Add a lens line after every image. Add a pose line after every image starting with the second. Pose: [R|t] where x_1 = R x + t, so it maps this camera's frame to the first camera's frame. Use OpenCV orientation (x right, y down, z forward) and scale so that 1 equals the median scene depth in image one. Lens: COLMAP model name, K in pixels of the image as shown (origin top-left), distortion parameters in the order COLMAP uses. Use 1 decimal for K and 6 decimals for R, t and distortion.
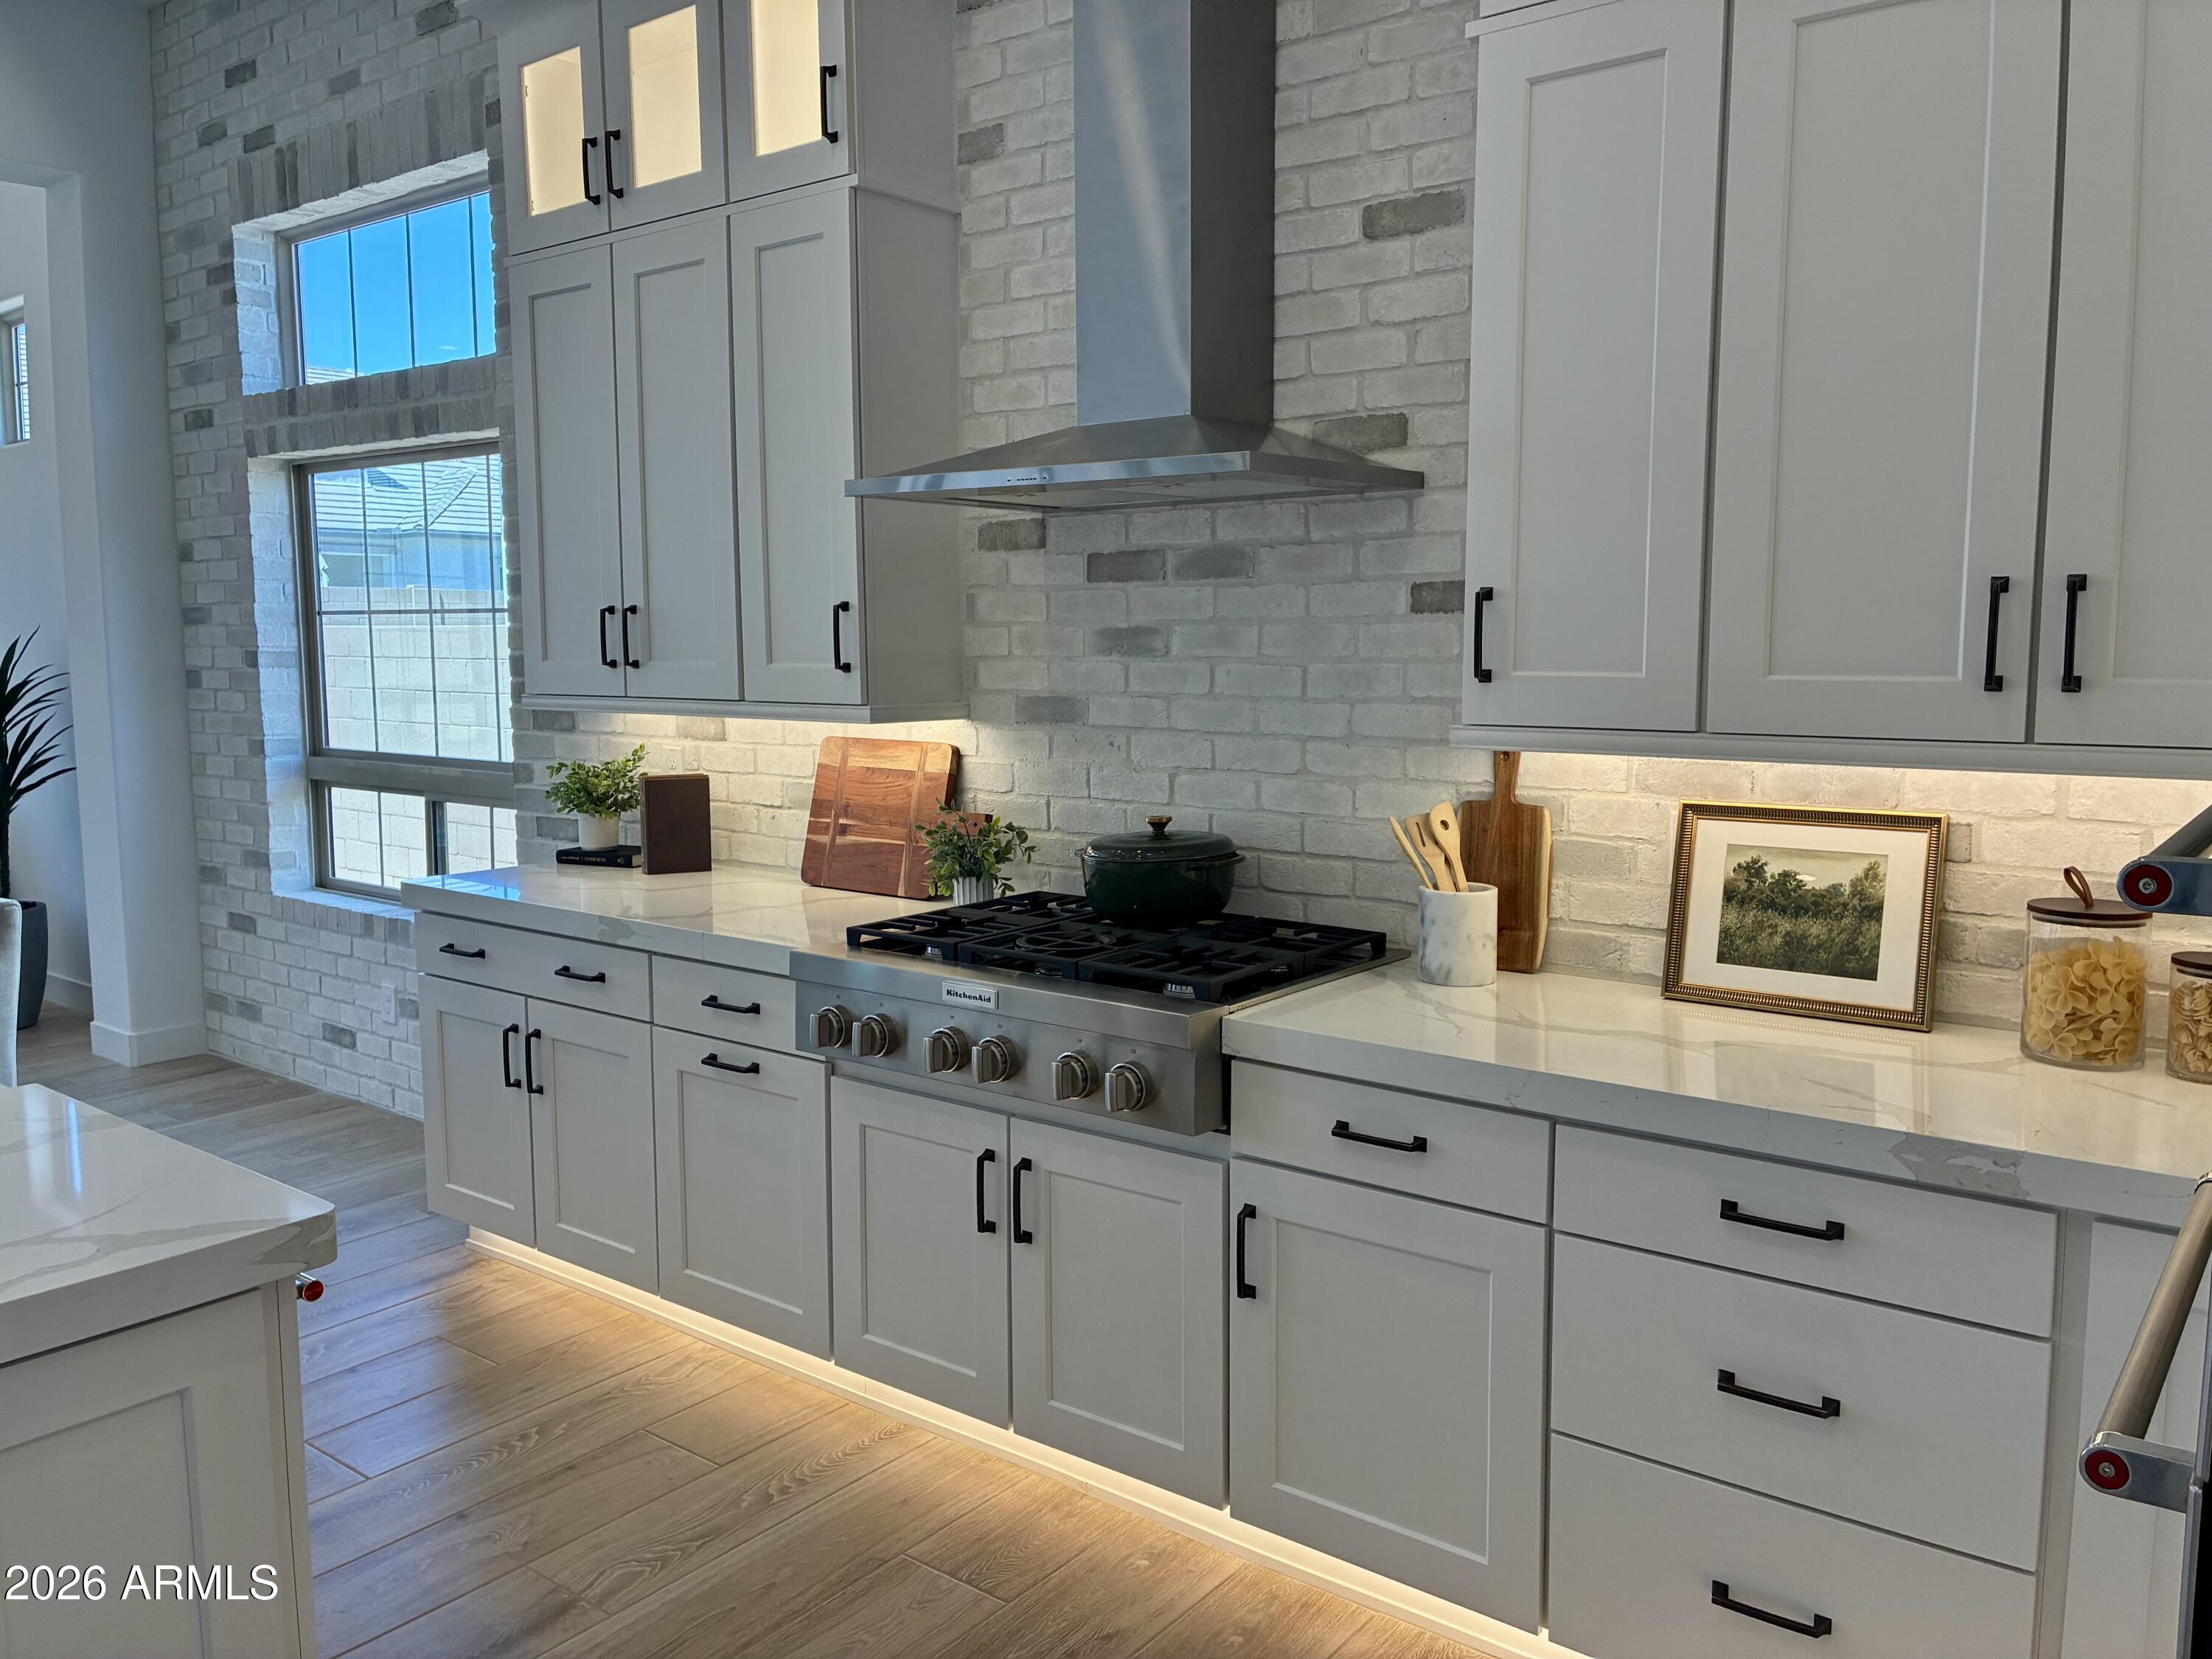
lens RADIAL K [[1675.8, 0, 1105.3], [0, 1675.8, 808.6], [0, 0, 1]] dist [0.105392, -0.157923]
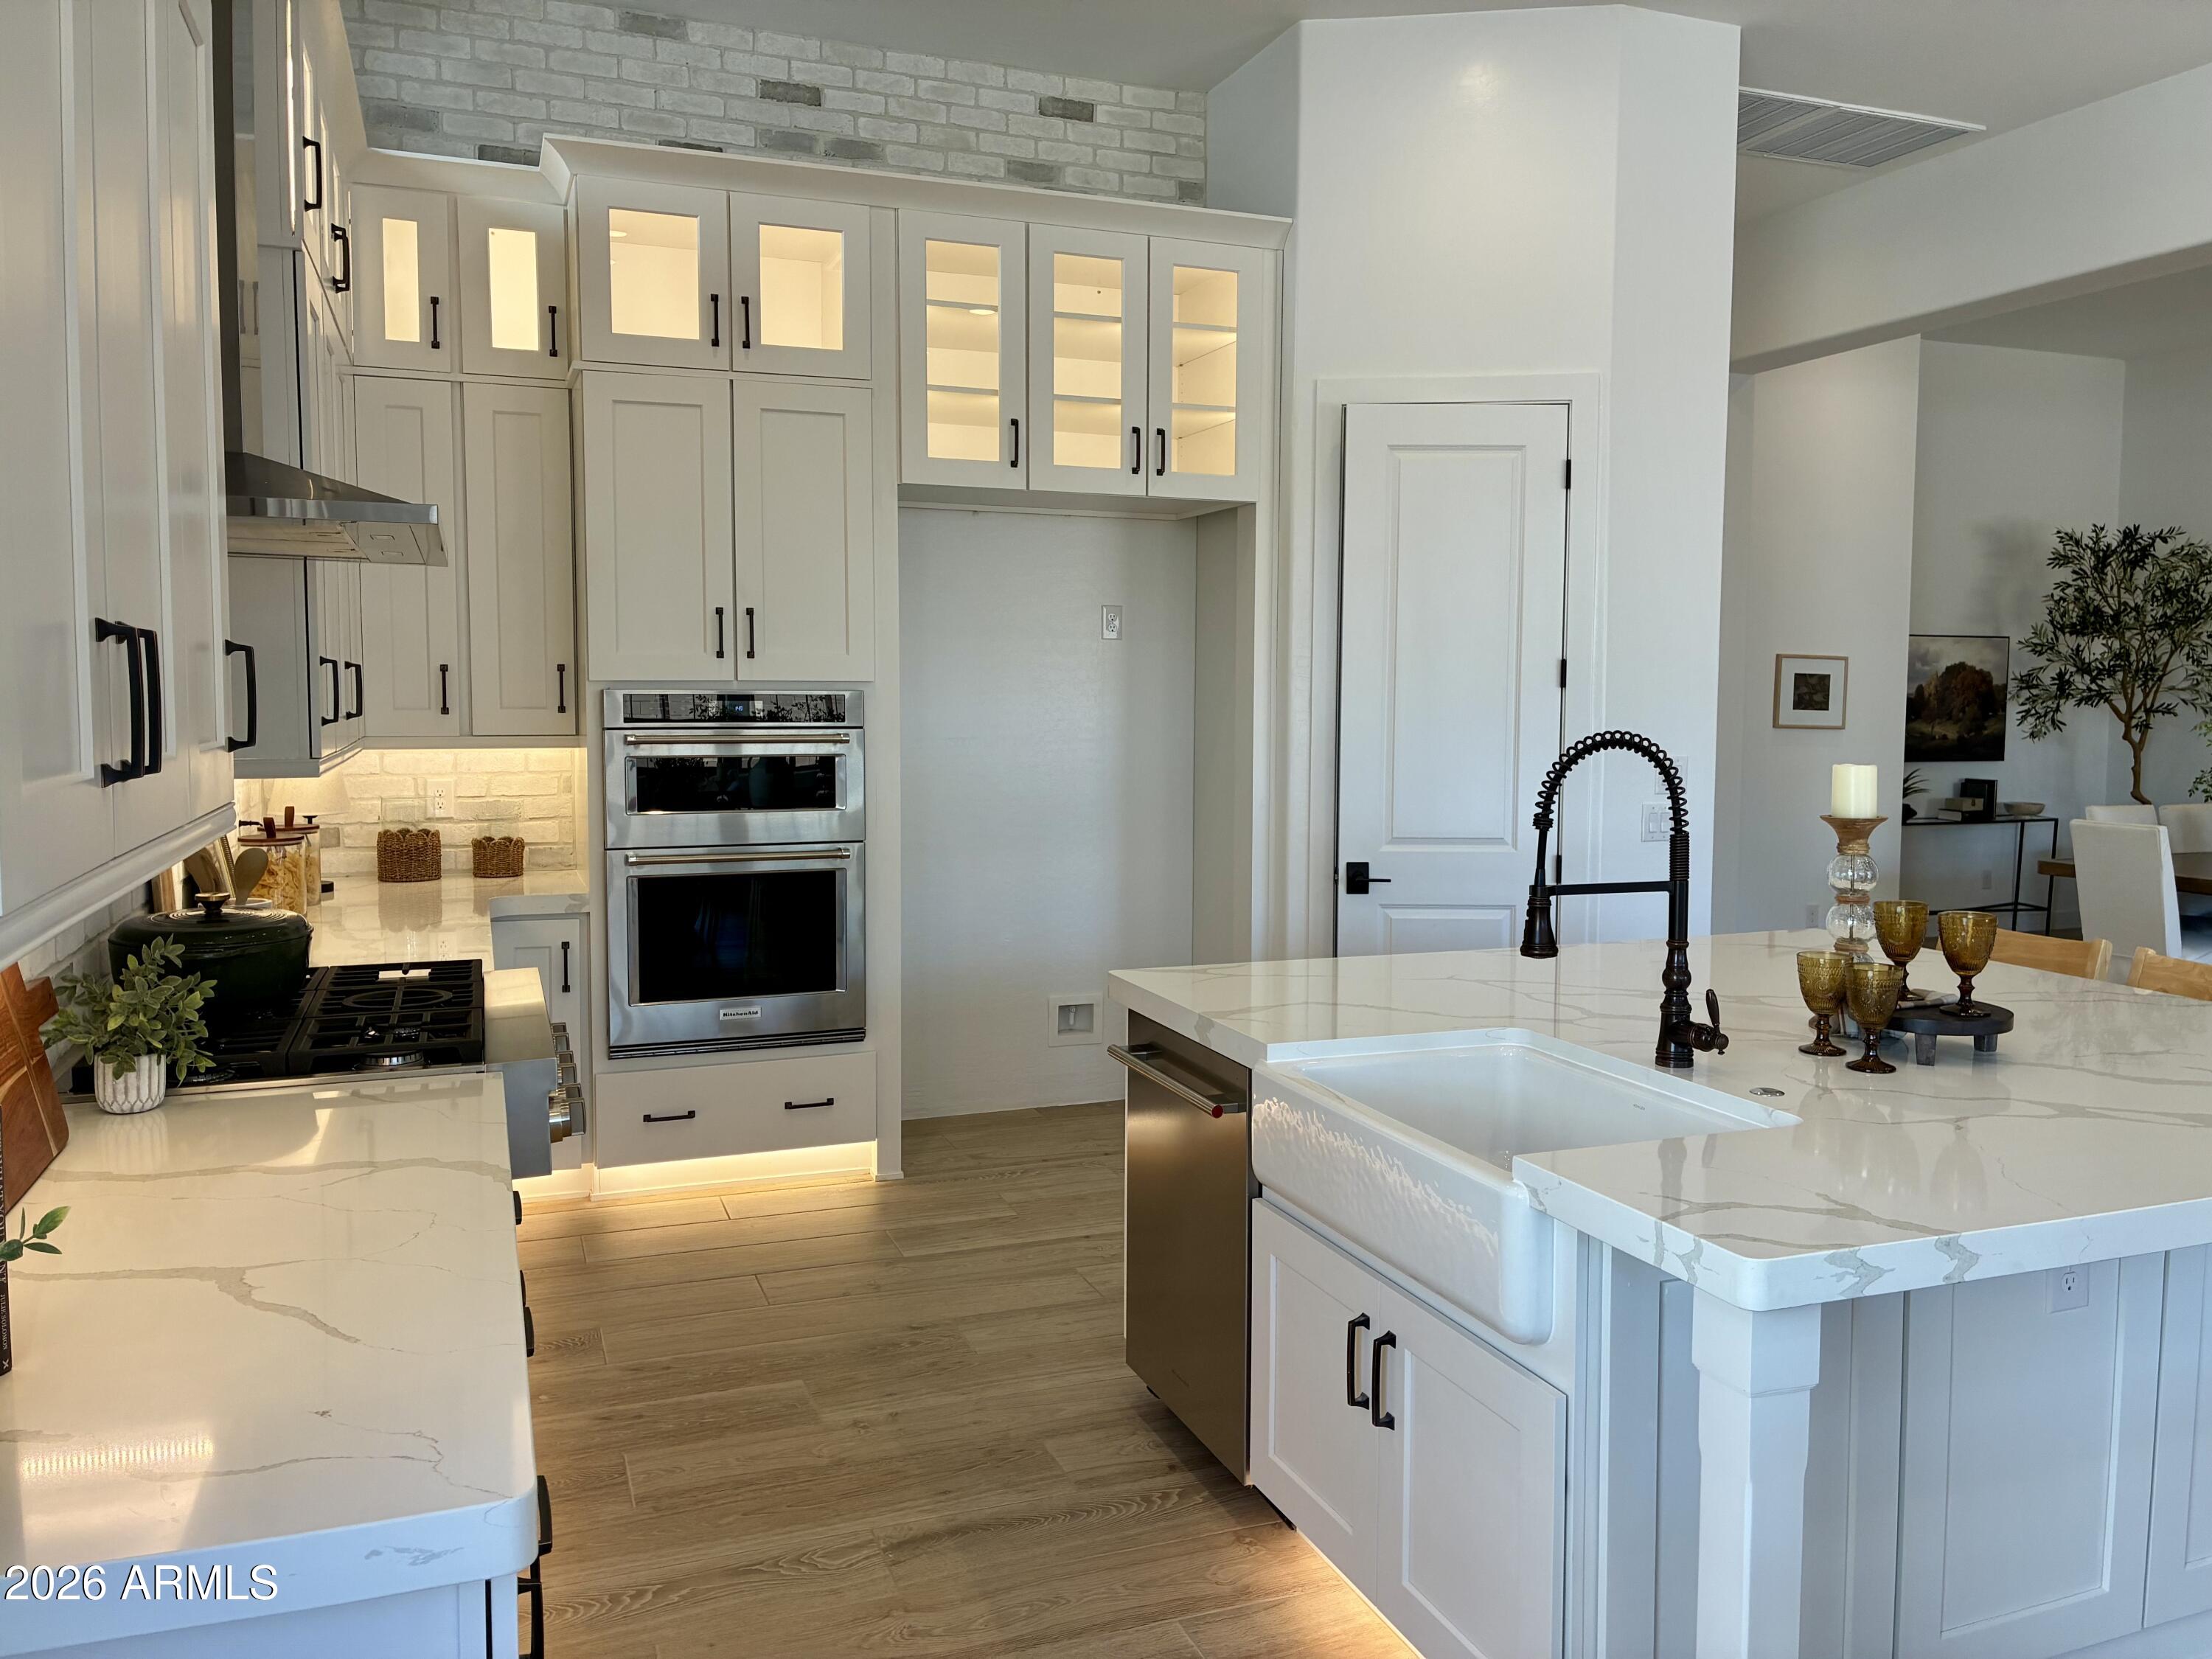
lens RADIAL K [[1670.3, 0, 1118.3], [0, 1670.3, 821.5], [0, 0, 1]] dist [0.025470, -0.010048]
pose [[-0.858295, -0.037401, 0.511792, -0.572110], [0.056723, 0.984314, 0.167060, -0.105847], [-0.510012, 0.172417, -0.842710, 1.026620]]
